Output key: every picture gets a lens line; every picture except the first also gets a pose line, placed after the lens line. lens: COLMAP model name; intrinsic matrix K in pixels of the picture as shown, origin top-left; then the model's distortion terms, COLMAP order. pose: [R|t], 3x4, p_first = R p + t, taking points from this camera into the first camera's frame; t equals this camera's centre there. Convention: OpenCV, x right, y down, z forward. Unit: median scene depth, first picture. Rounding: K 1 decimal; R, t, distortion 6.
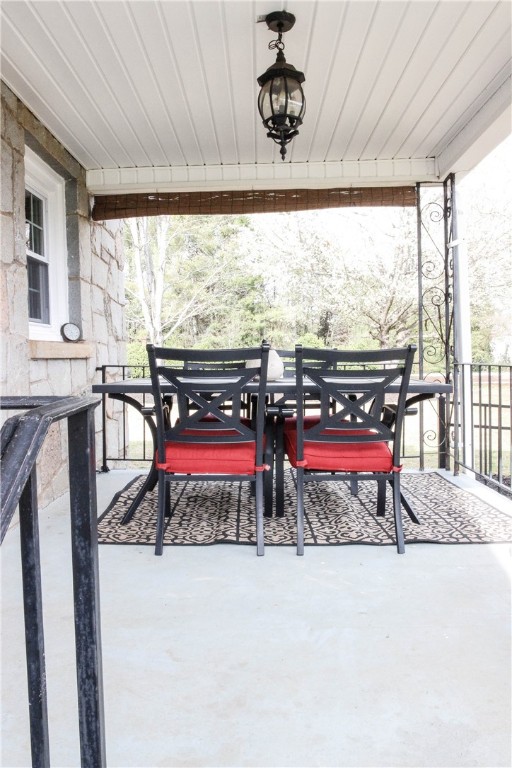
lens RADIAL K [[582.3, 0, 256.0], [0, 582.3, 384.0], [0, 0, 1]] dist [-0.056586, 0.001077]
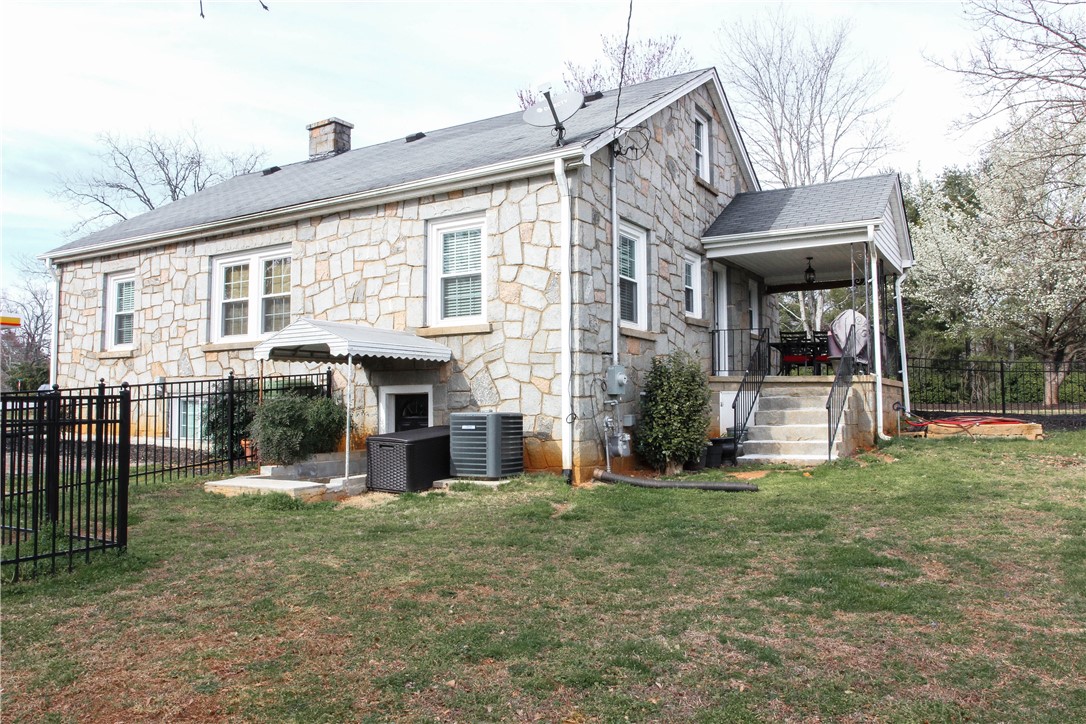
lens RADIAL K [[823.4, 0, 543.0], [0, 823.4, 362.0], [0, 0, 1]] dist [-0.056586, 0.001077]
pose [[0.862685, -0.016075, -0.505487, 0.823469], [-0.031343, 0.995874, -0.085160, 0.438925], [0.504770, 0.089310, 0.858621, -3.067686]]
